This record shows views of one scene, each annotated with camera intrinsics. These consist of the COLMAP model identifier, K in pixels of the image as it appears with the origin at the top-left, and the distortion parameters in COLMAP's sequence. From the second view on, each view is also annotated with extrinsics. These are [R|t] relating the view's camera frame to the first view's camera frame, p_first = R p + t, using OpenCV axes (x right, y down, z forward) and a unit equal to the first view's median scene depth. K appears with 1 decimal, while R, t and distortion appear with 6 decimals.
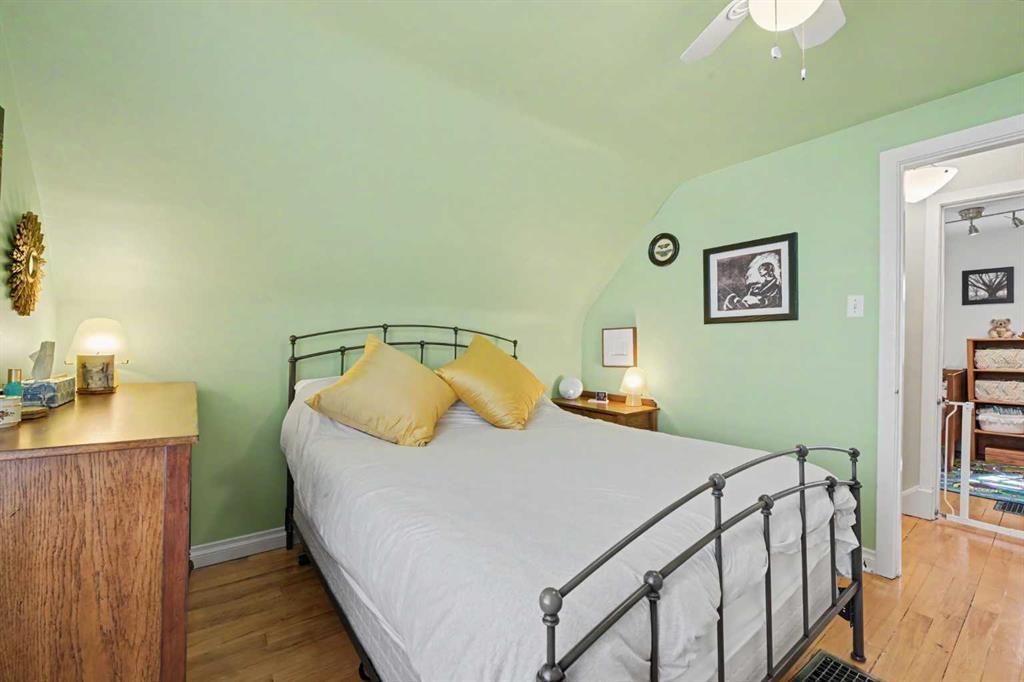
lens RADIAL K [[416.2, 0, 510.6], [0, 416.2, 340.0], [0, 0, 1]] dist [-0.011677, -0.000746]
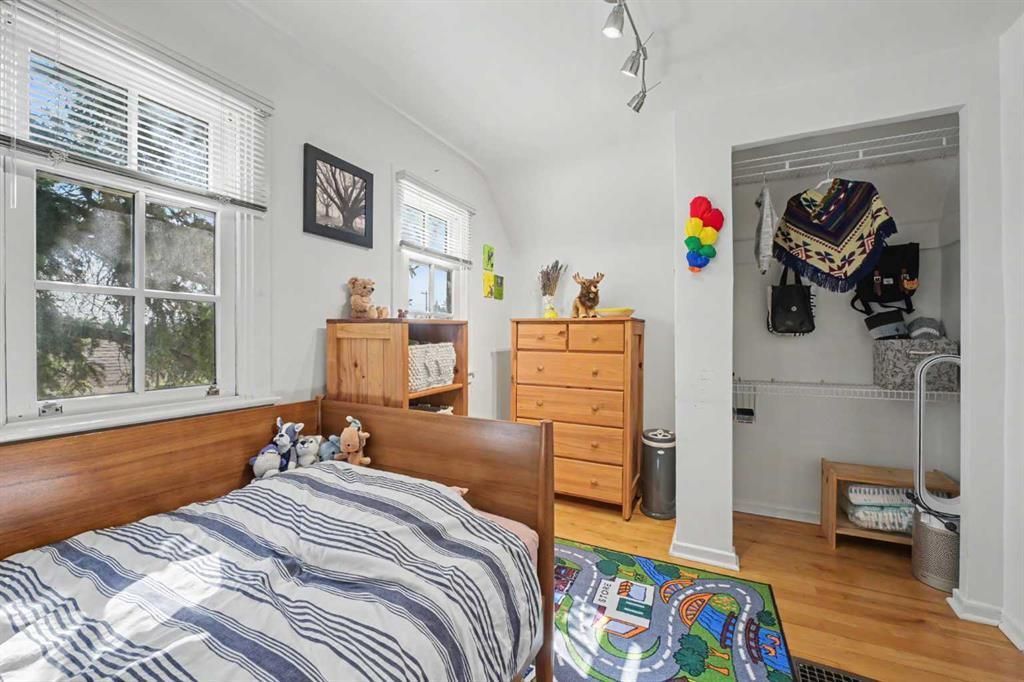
lens RADIAL K [[416.2, 0, 510.6], [0, 416.2, 340.0], [0, 0, 1]] dist [-0.011677, -0.000746]
pose [[-0.446898, -0.006238, 0.894563, 0.697252], [-0.001864, 0.999980, 0.006042, 0.014733], [-0.894583, 0.001033, -0.446901, 1.047644]]
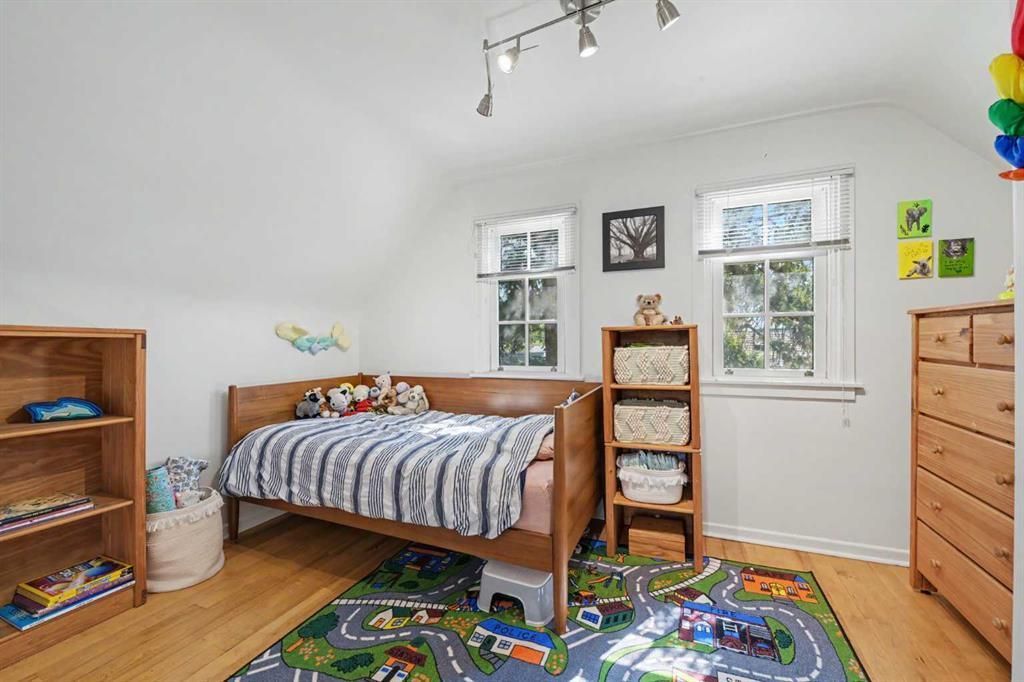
lens RADIAL K [[416.2, 0, 510.6], [0, 416.2, 340.0], [0, 0, 1]] dist [-0.011677, -0.000746]
pose [[0.864793, -0.006814, 0.502081, 0.720331], [0.007421, 0.999972, 0.000788, 0.011674], [-0.502073, 0.003044, 0.864820, 0.577994]]
